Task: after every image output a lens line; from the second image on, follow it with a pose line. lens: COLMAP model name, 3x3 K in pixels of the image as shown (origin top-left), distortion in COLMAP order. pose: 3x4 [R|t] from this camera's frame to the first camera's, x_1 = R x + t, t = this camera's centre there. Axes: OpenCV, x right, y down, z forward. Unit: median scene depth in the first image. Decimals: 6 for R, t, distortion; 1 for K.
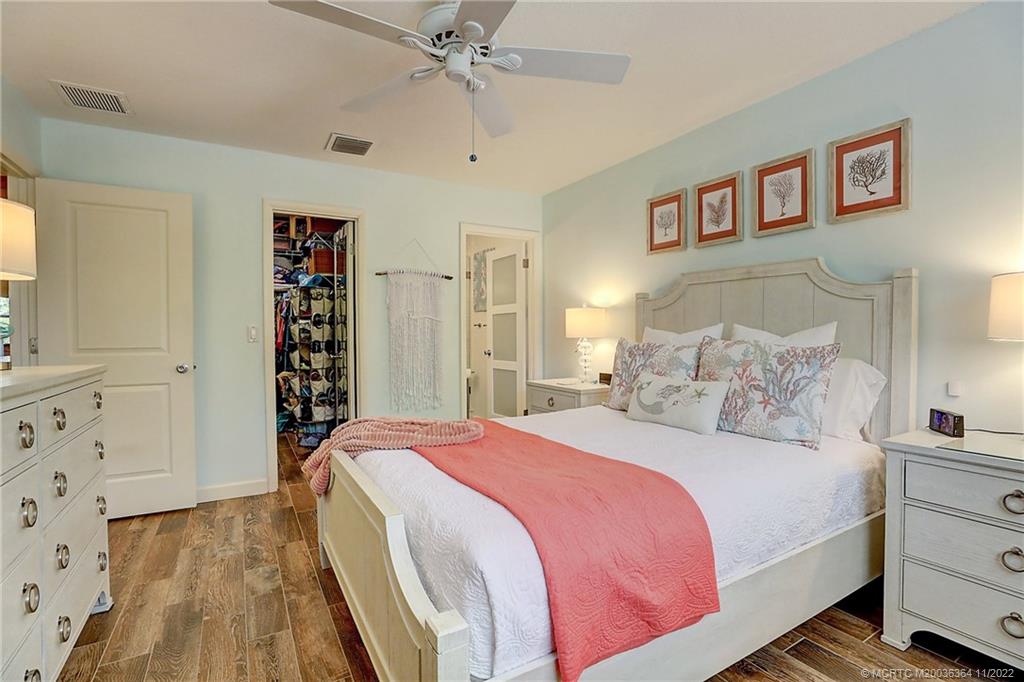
lens RADIAL K [[467.7, 0, 507.7], [0, 467.7, 342.8], [0, 0, 1]] dist [-0.040966, 0.010519]
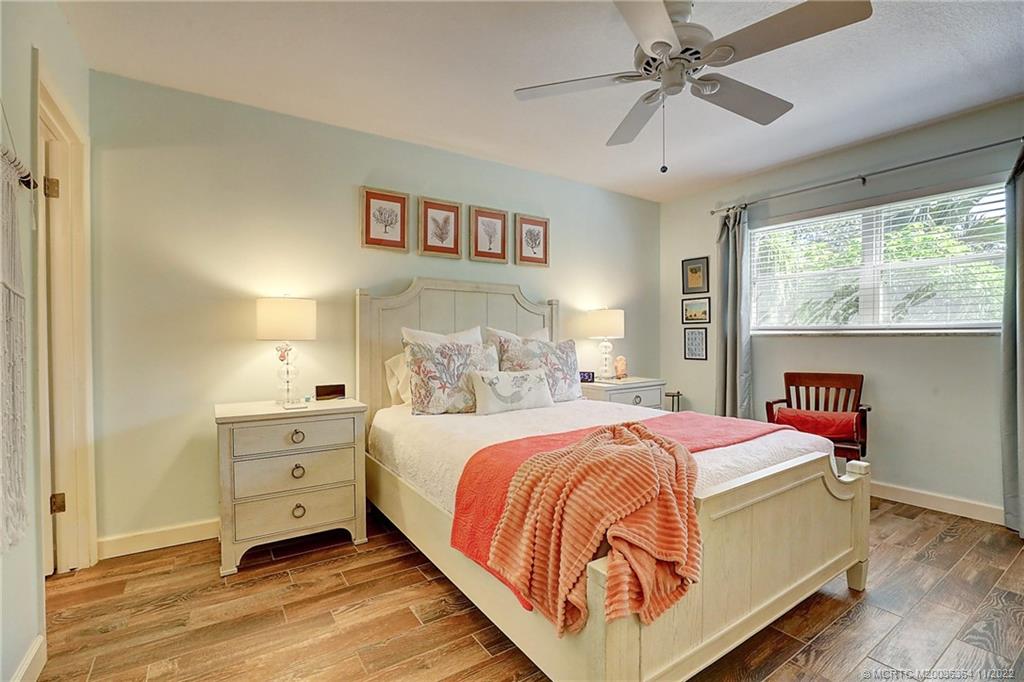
lens RADIAL K [[467.7, 0, 507.7], [0, 467.7, 342.8], [0, 0, 1]] dist [-0.040966, 0.010519]
pose [[-0.053545, -0.020898, 0.998347, -0.745693], [0.017515, 0.999608, 0.021864, -0.021716], [-0.998412, 0.018656, -0.053158, 0.925961]]
